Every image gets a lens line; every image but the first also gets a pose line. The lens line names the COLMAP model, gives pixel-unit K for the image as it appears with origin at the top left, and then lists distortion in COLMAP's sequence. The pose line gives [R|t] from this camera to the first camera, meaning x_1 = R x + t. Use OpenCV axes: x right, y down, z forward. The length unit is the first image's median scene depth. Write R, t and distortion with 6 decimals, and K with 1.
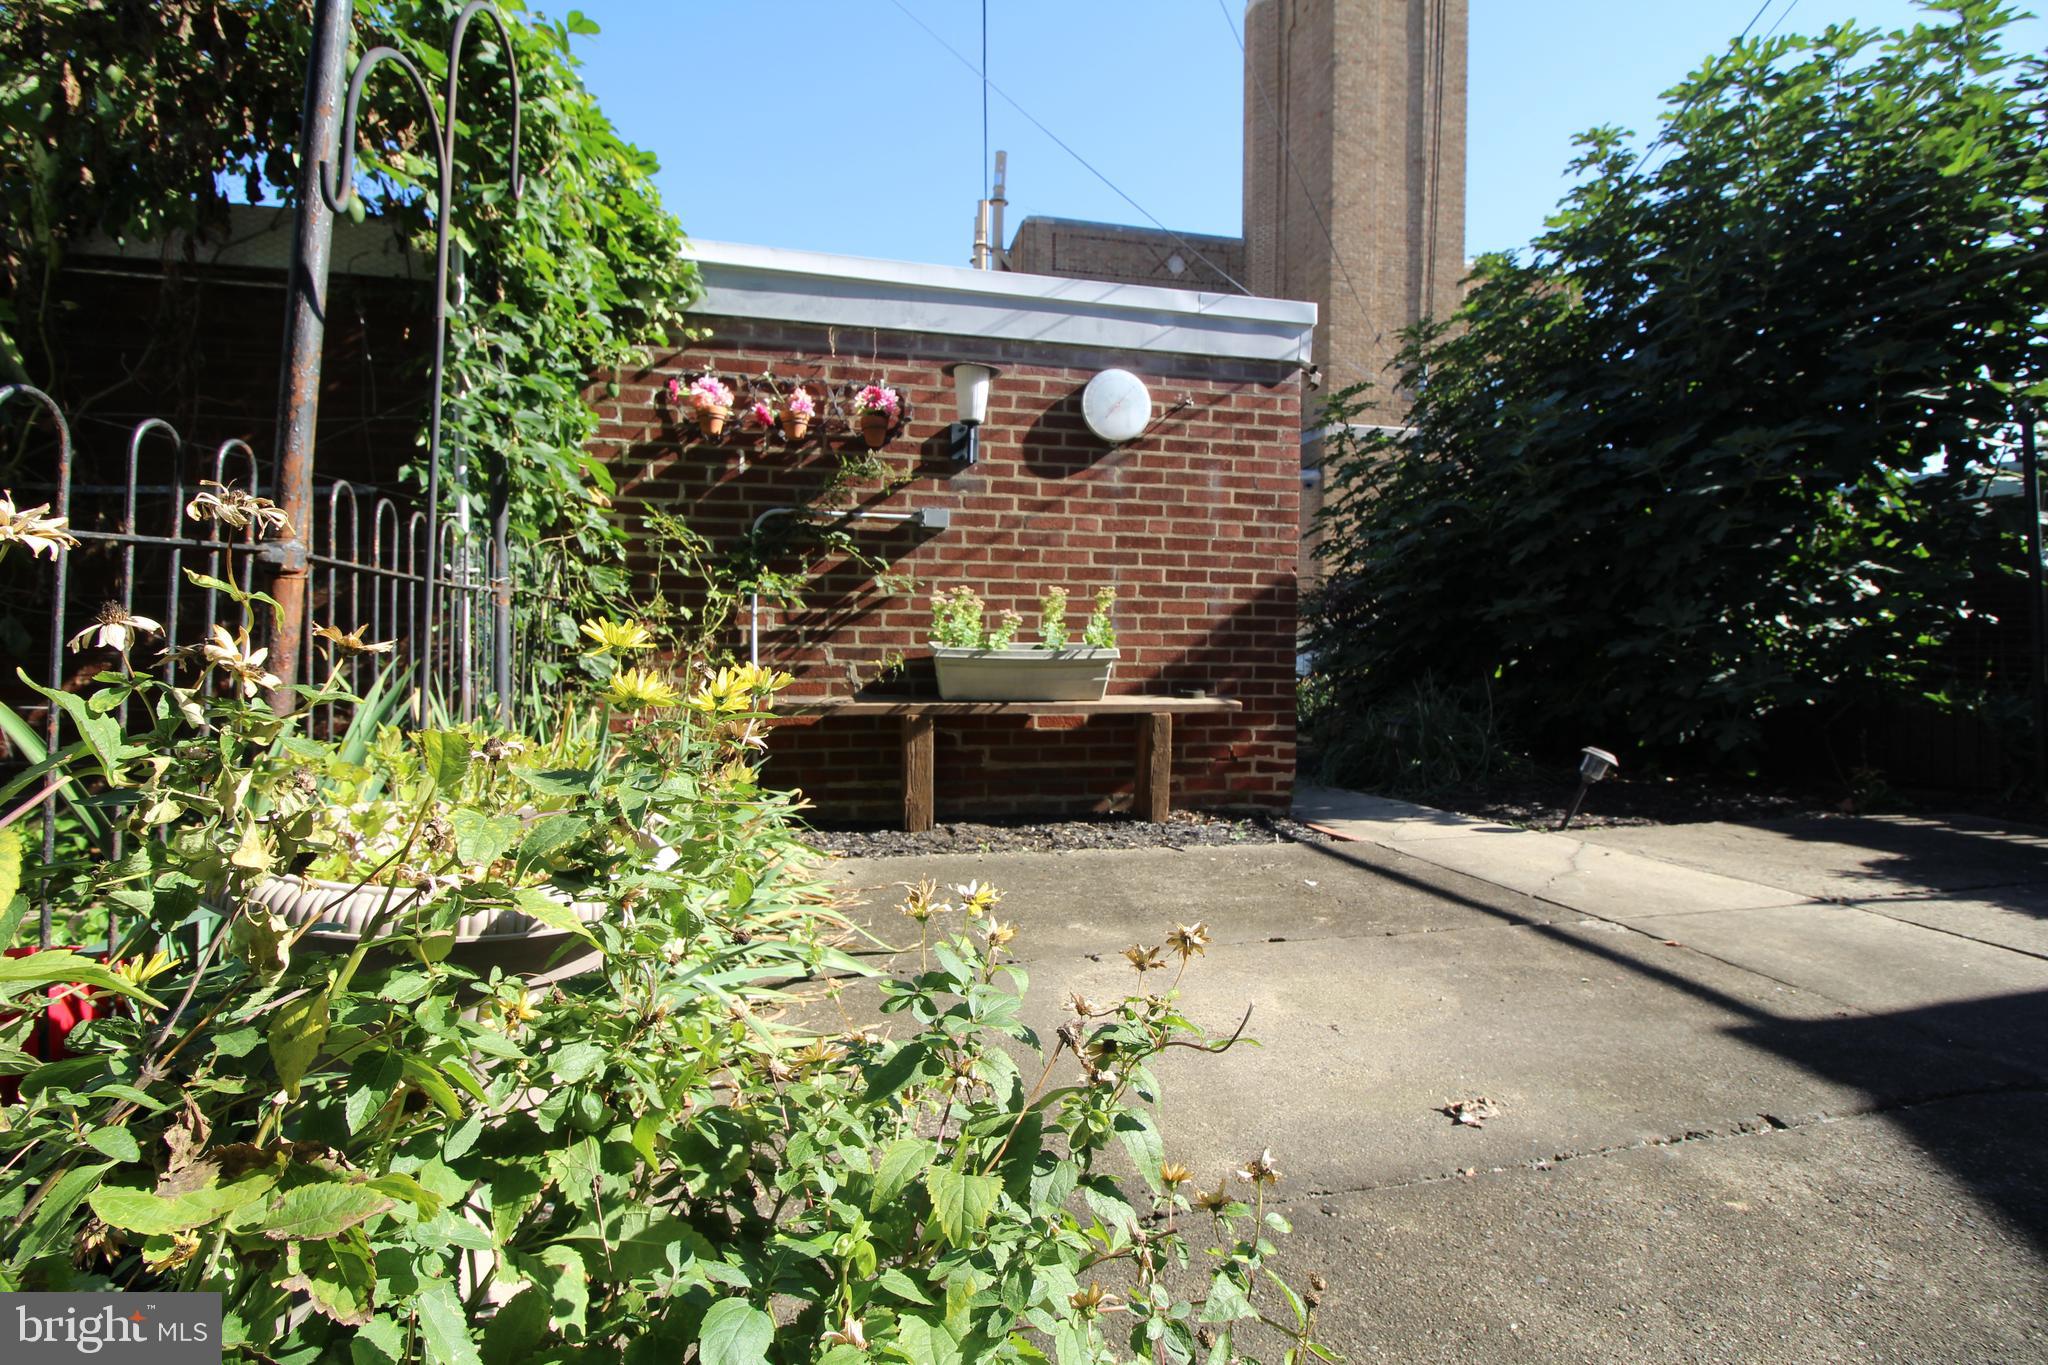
lens RADIAL K [[959.4, 0, 1008.7], [0, 959.4, 674.2], [0, 0, 1]] dist [-0.005830, -0.009472]
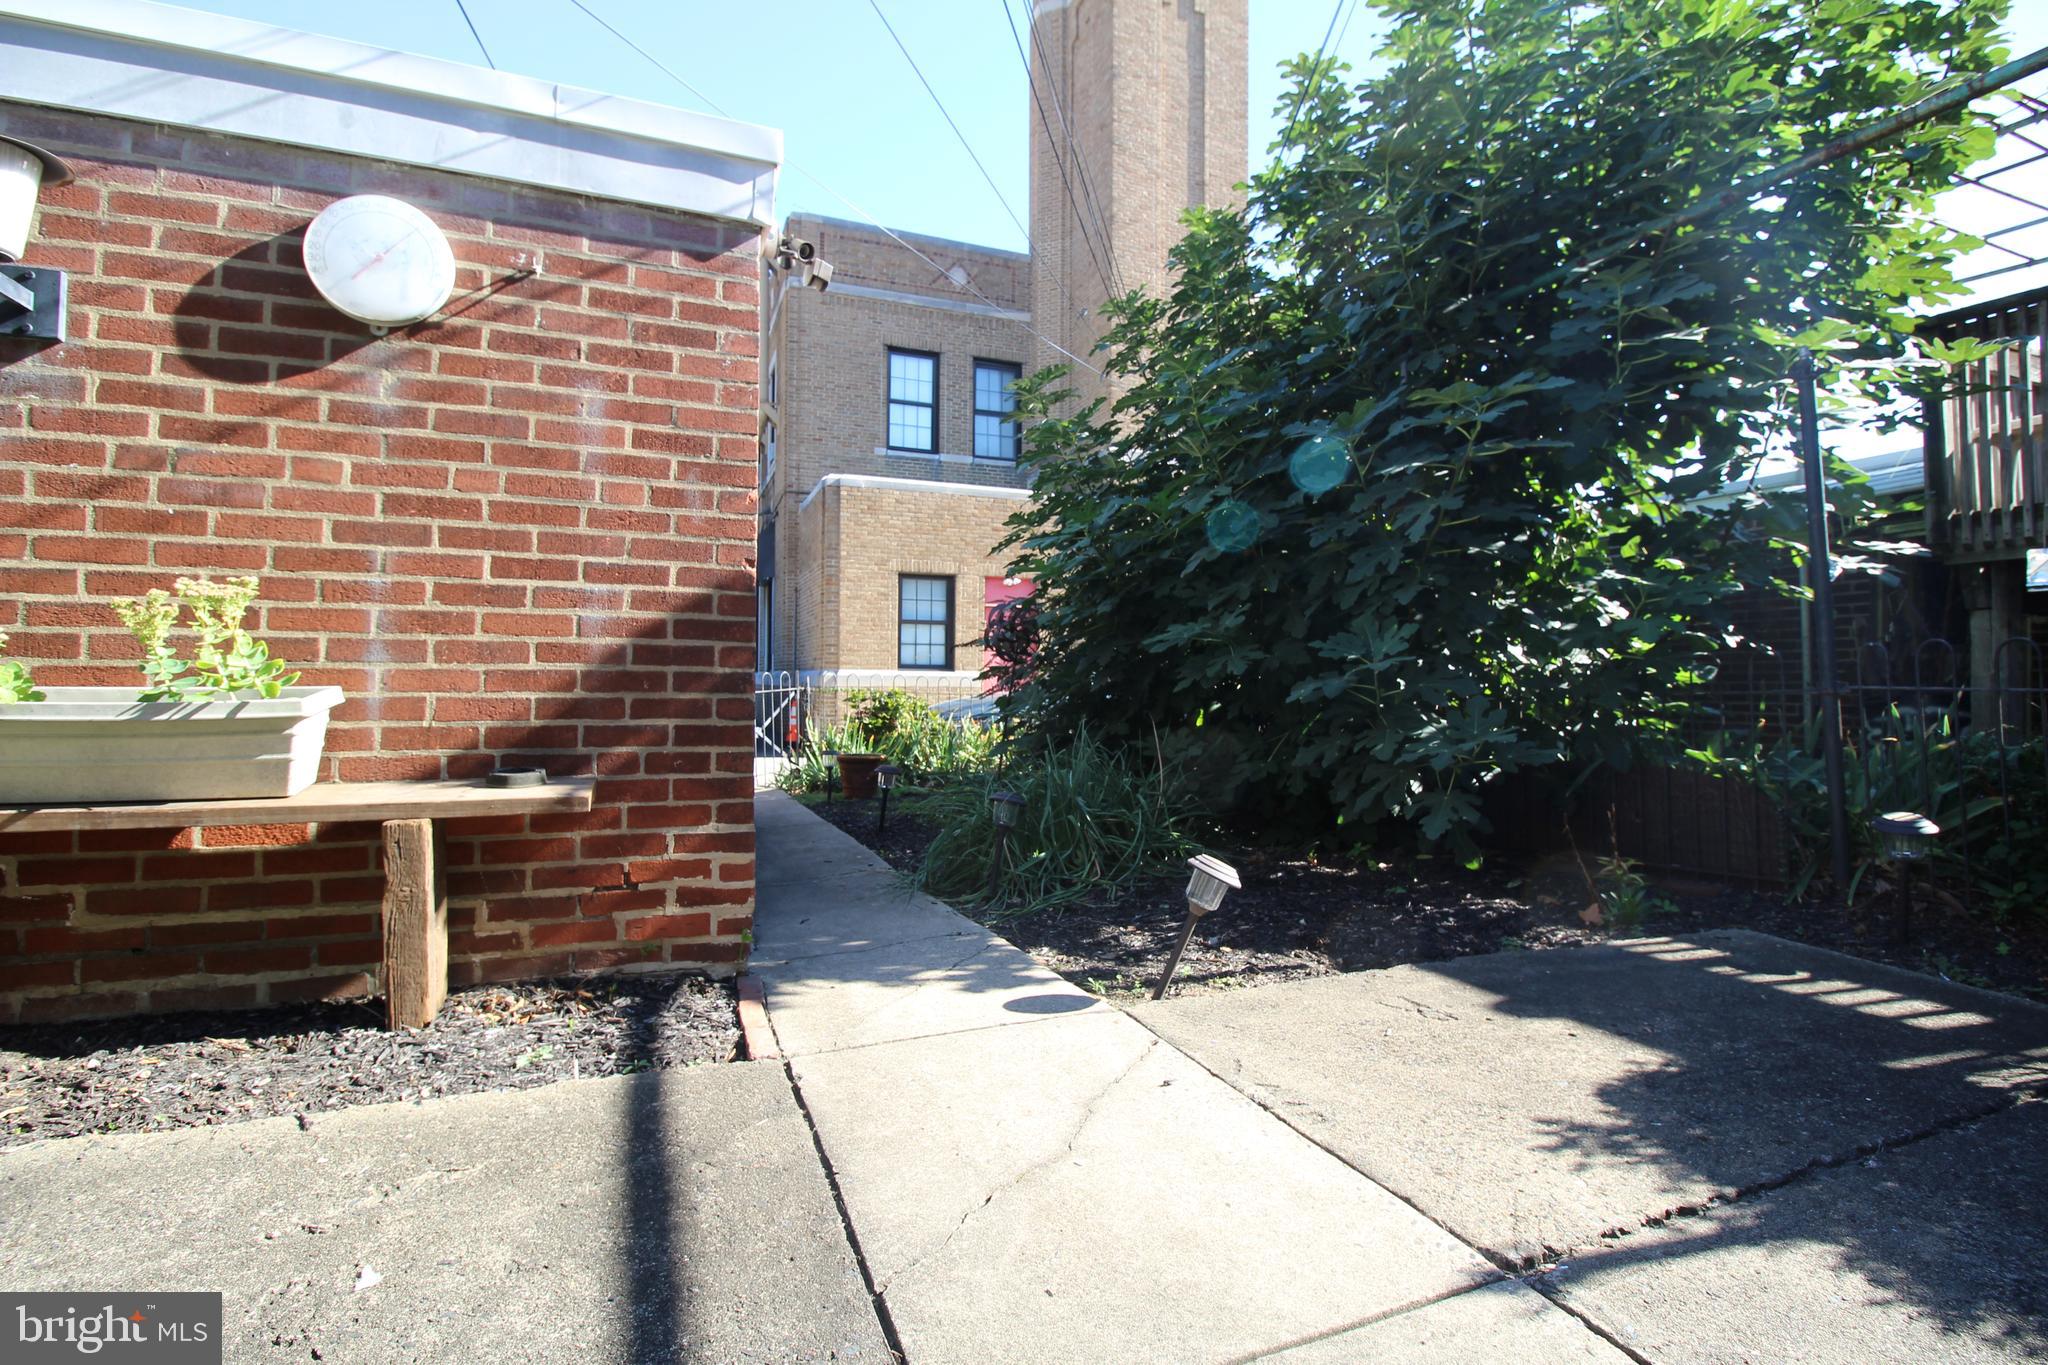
lens RADIAL K [[959.4, 0, 1016.8], [0, 959.4, 672.2], [0, 0, 1]] dist [-0.005830, -0.009472]
pose [[0.987067, -0.000684, 0.160309, 0.376536], [0.007379, 0.999125, -0.041169, -0.015267], [-0.160140, 0.041820, 0.986208, 0.393082]]
